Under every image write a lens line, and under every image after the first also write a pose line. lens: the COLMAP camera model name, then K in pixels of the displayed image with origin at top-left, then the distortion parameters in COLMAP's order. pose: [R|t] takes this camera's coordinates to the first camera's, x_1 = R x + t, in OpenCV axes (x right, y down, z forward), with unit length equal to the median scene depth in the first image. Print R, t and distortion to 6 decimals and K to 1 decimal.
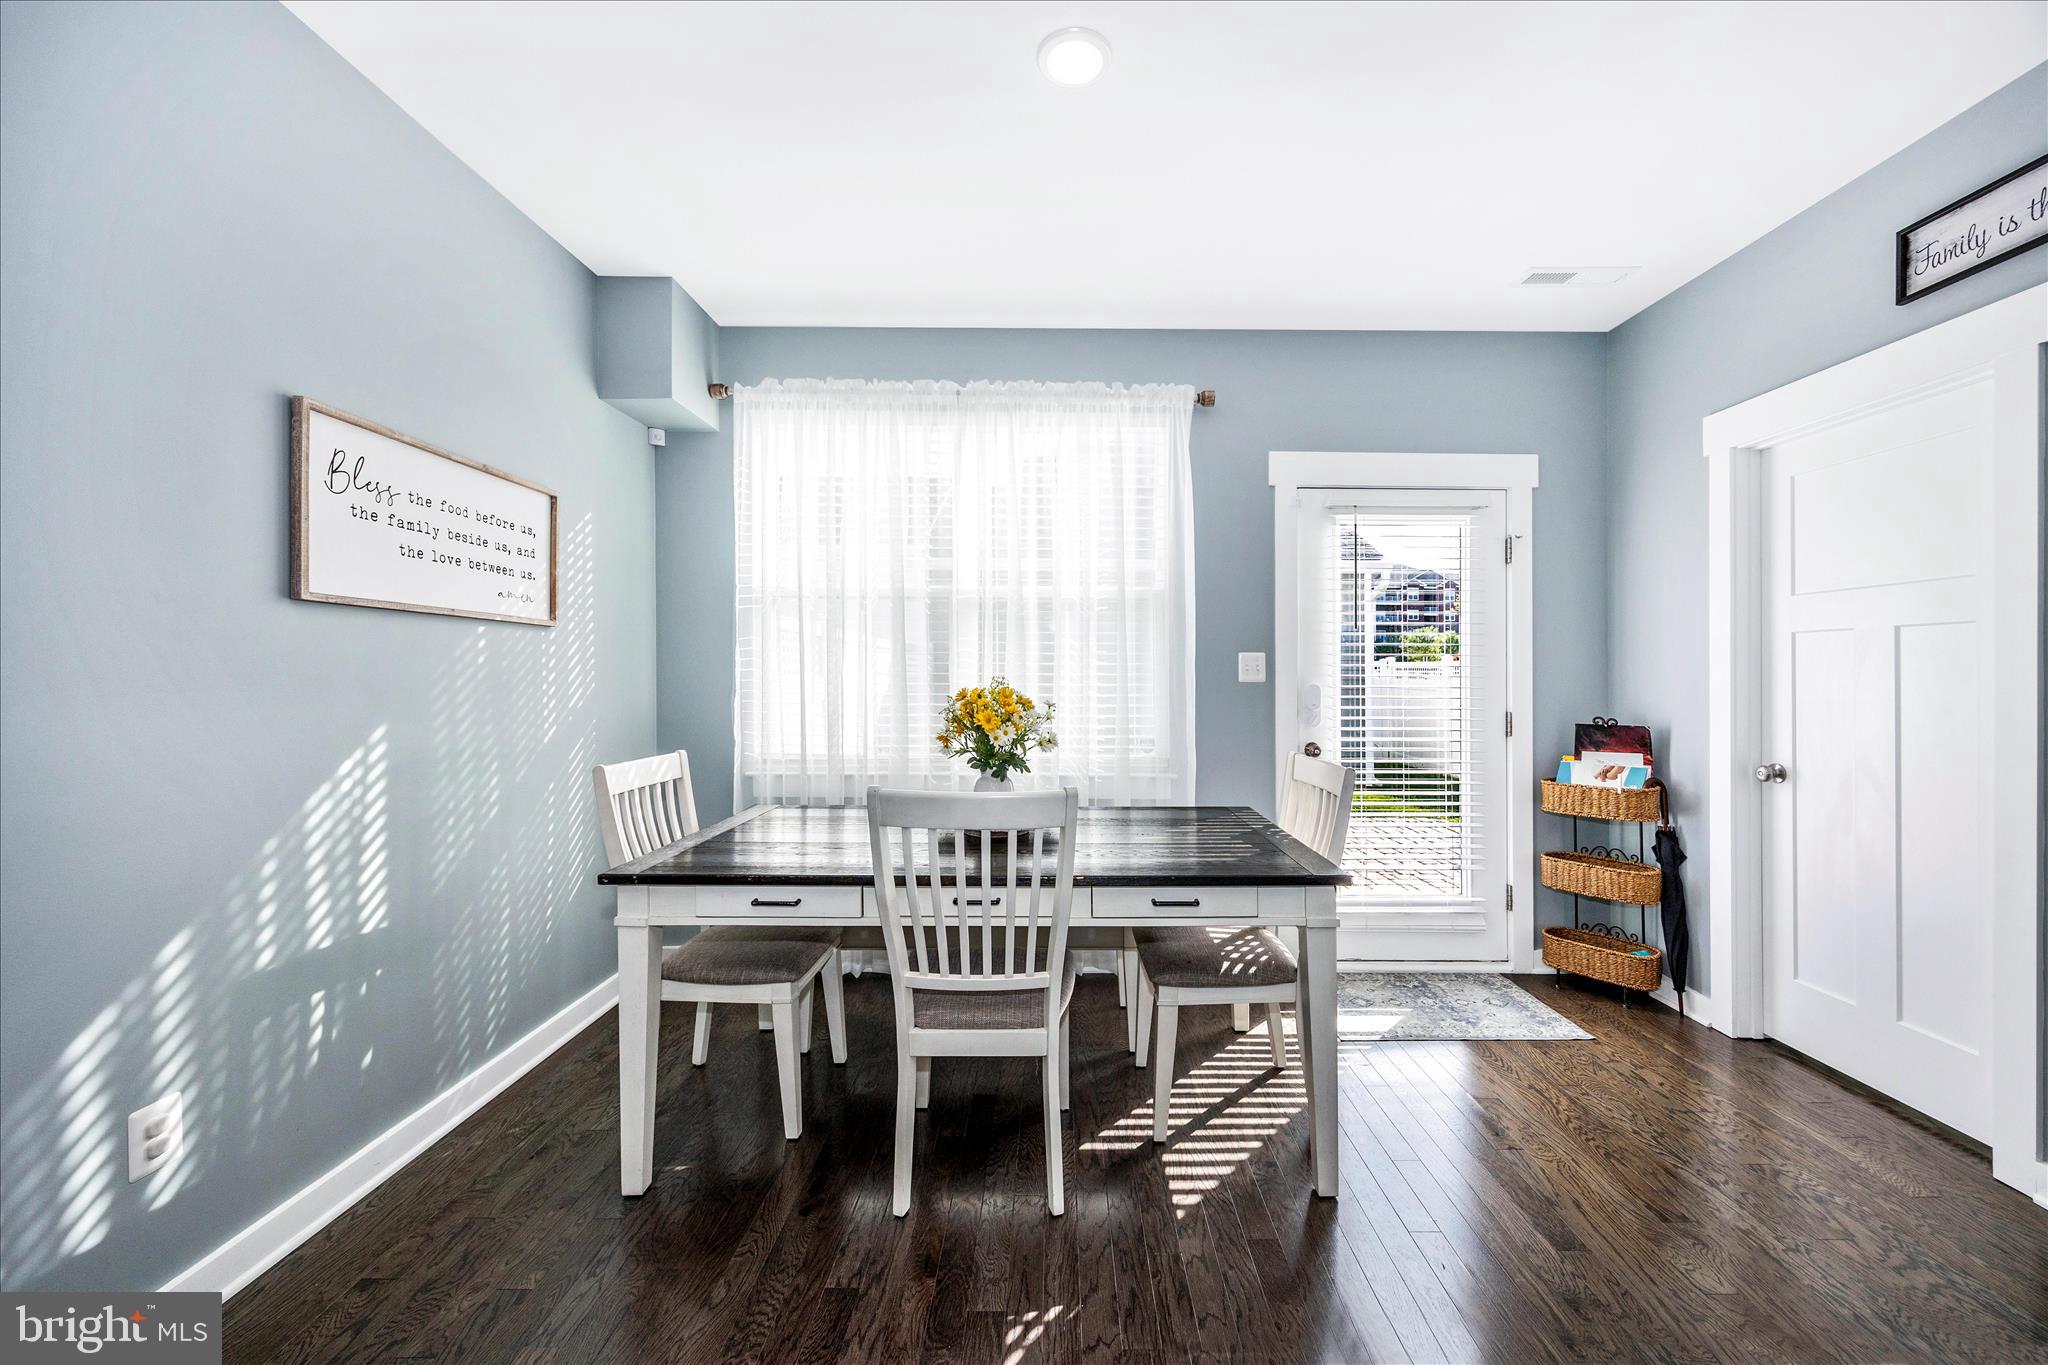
lens RADIAL K [[786.2, 0, 1061.8], [0, 786.2, 675.1], [0, 0, 1]] dist [-0.004845, 0.000467]
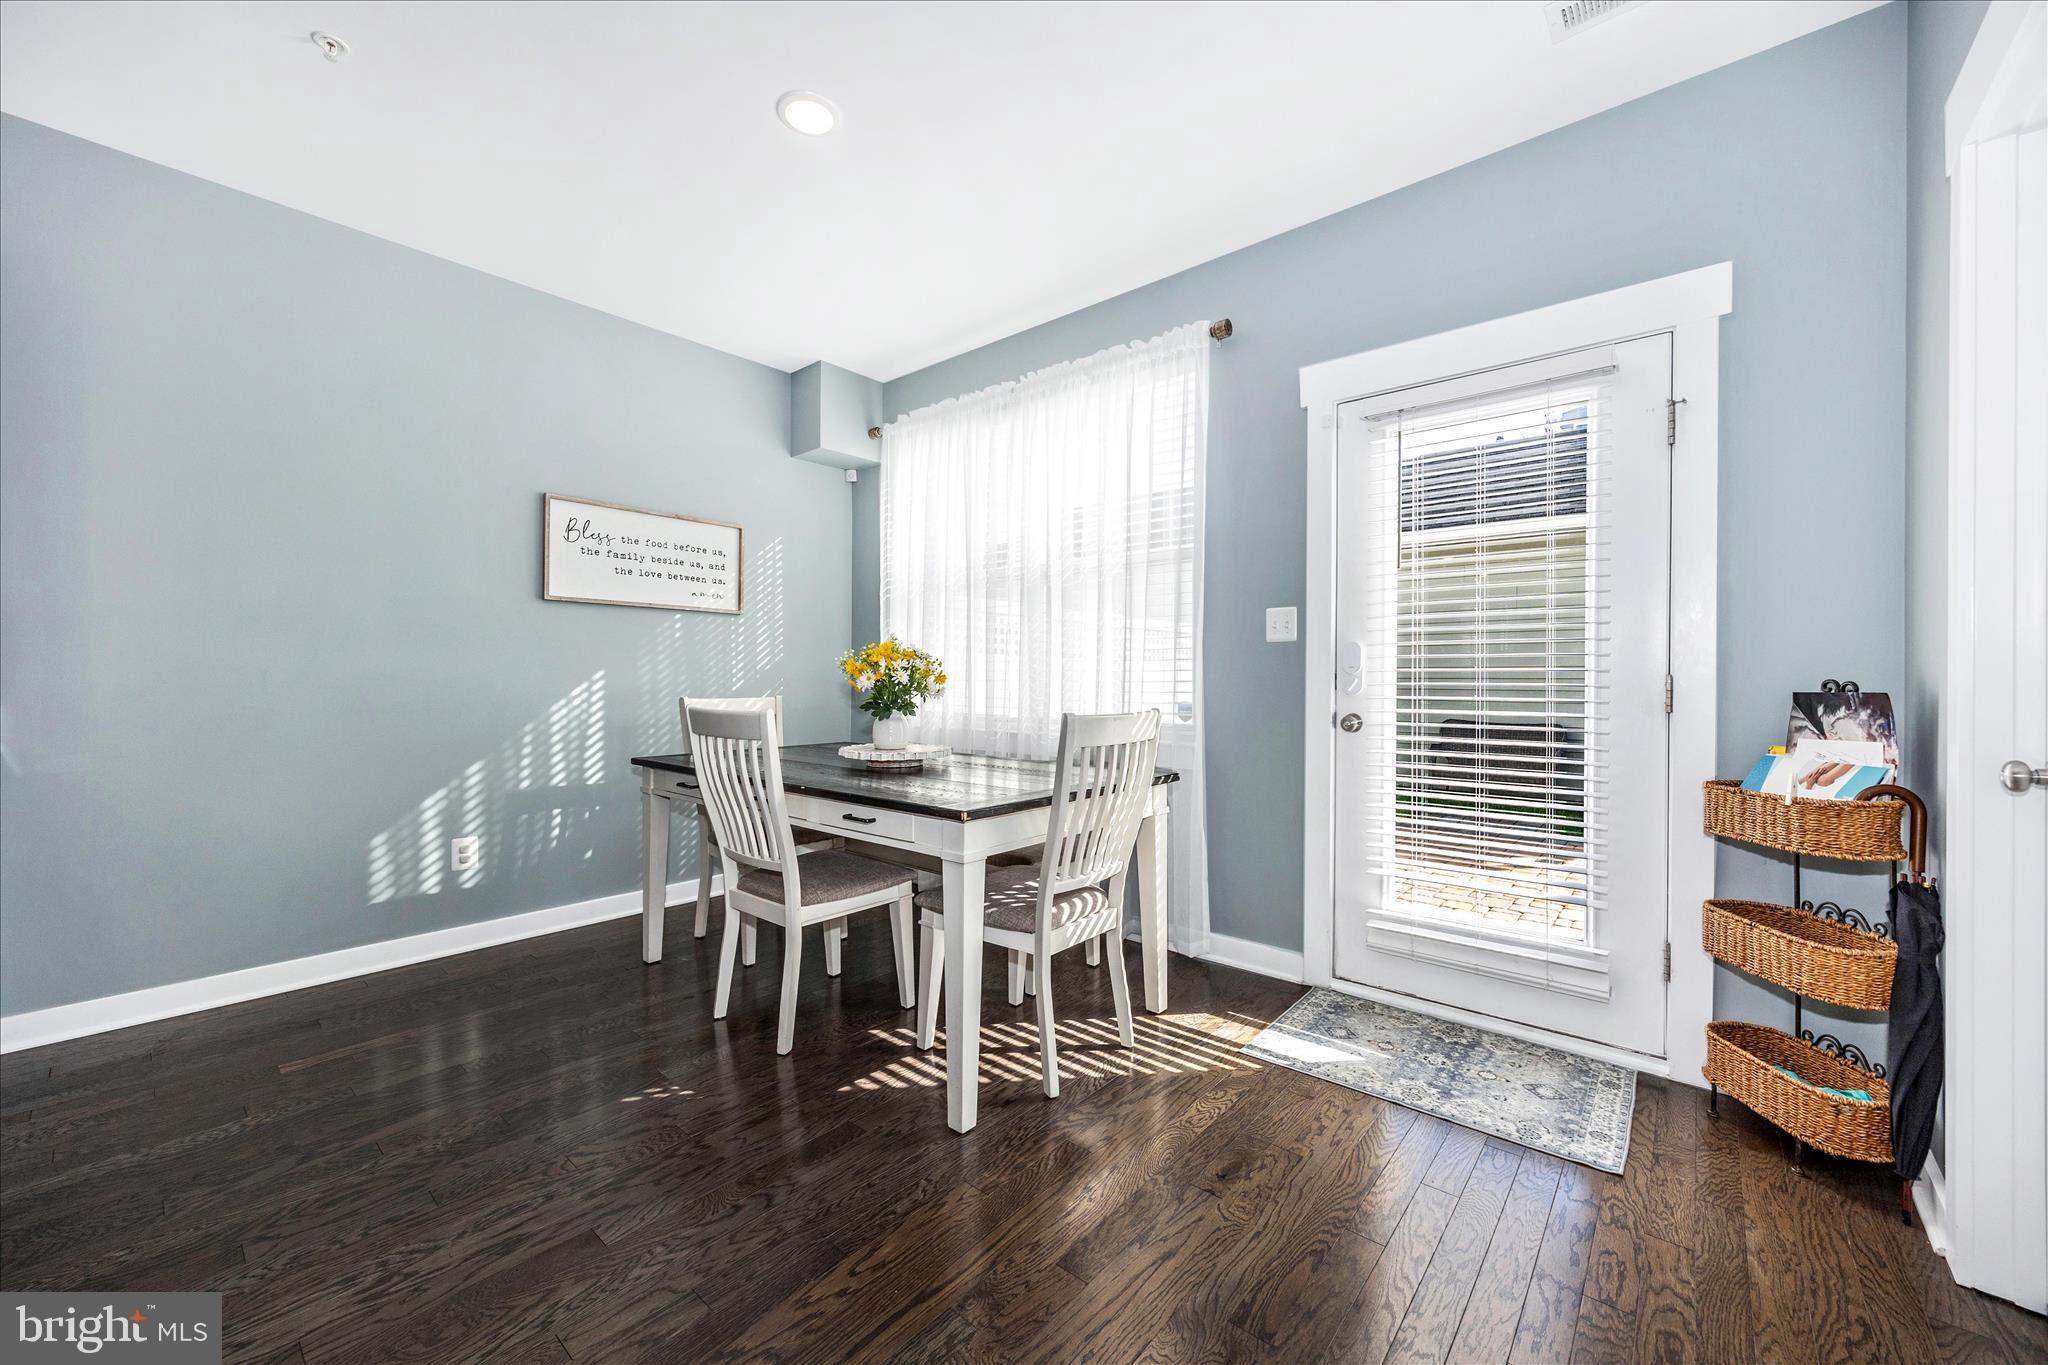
lens RADIAL K [[786.2, 0, 1029.0], [0, 786.2, 677.6], [0, 0, 1]] dist [-0.004845, 0.000467]
pose [[0.756320, -0.002806, -0.654196, 0.775596], [0.001583, 0.999996, -0.002458, 0.065646], [0.654200, 0.000824, 0.756321, 0.218672]]
